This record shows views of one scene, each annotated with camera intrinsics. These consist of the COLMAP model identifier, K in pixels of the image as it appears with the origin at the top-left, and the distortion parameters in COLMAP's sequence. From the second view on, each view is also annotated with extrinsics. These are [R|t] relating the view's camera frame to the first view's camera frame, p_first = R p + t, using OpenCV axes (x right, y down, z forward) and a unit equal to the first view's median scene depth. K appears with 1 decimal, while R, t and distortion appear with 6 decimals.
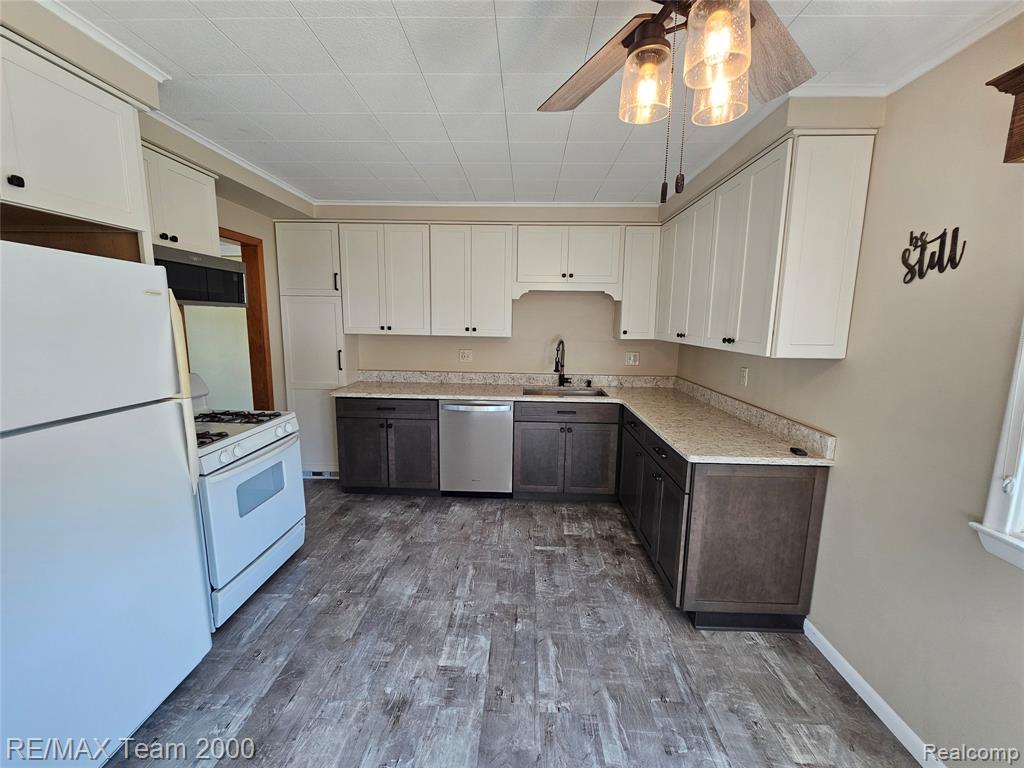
lens RADIAL K [[418.6, 0, 511.0], [0, 418.6, 384.1], [0, 0, 1]] dist [-0.002625, 0.000995]
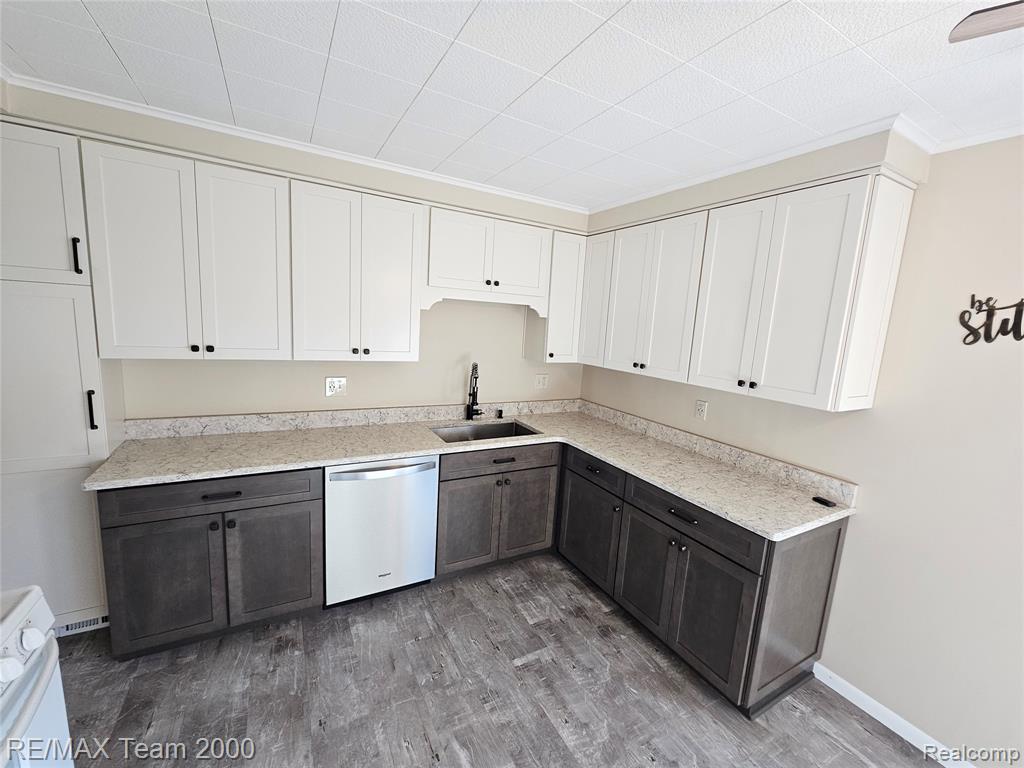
lens RADIAL K [[418.6, 0, 511.0], [0, 418.6, 384.1], [0, 0, 1]] dist [-0.002625, 0.000995]
pose [[0.855818, -0.040971, 0.515653, -0.270100], [0.030310, 0.999117, 0.029080, -0.102912], [-0.516389, -0.009257, 0.856304, 0.345829]]
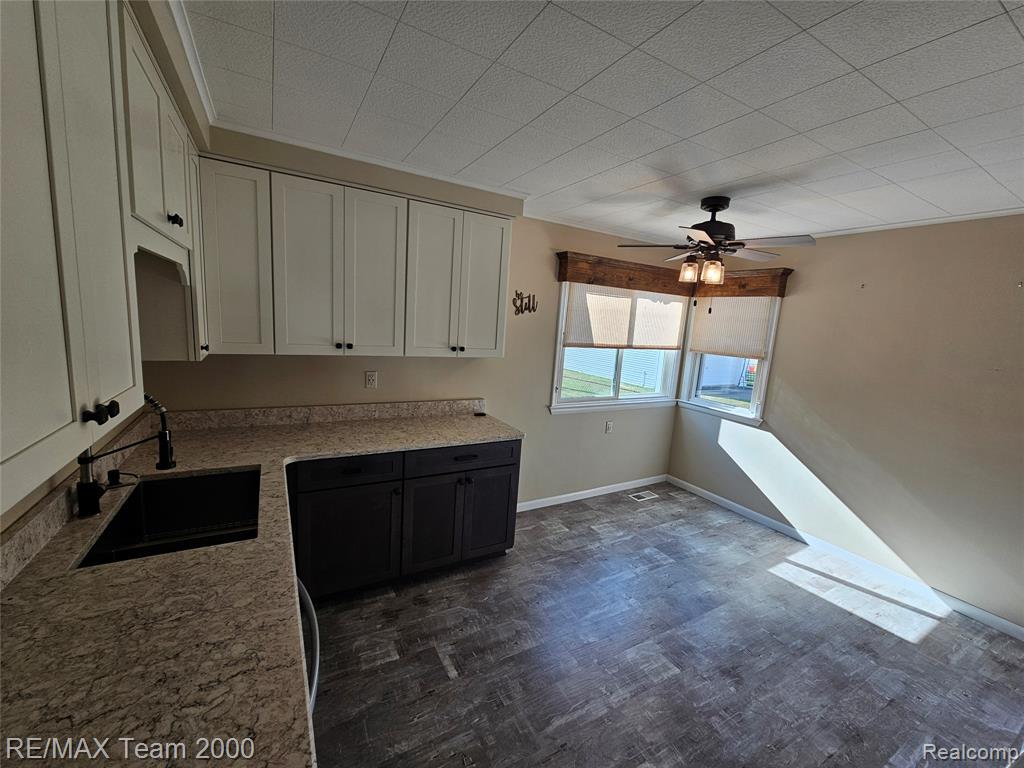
lens RADIAL K [[418.6, 0, 511.0], [0, 418.6, 384.1], [0, 0, 1]] dist [-0.002625, 0.000995]
pose [[-0.522826, -0.179196, 0.833392, -0.423762], [0.058052, 0.967901, 0.244537, -0.208317], [-0.850460, 0.176231, -0.495641, 1.053551]]
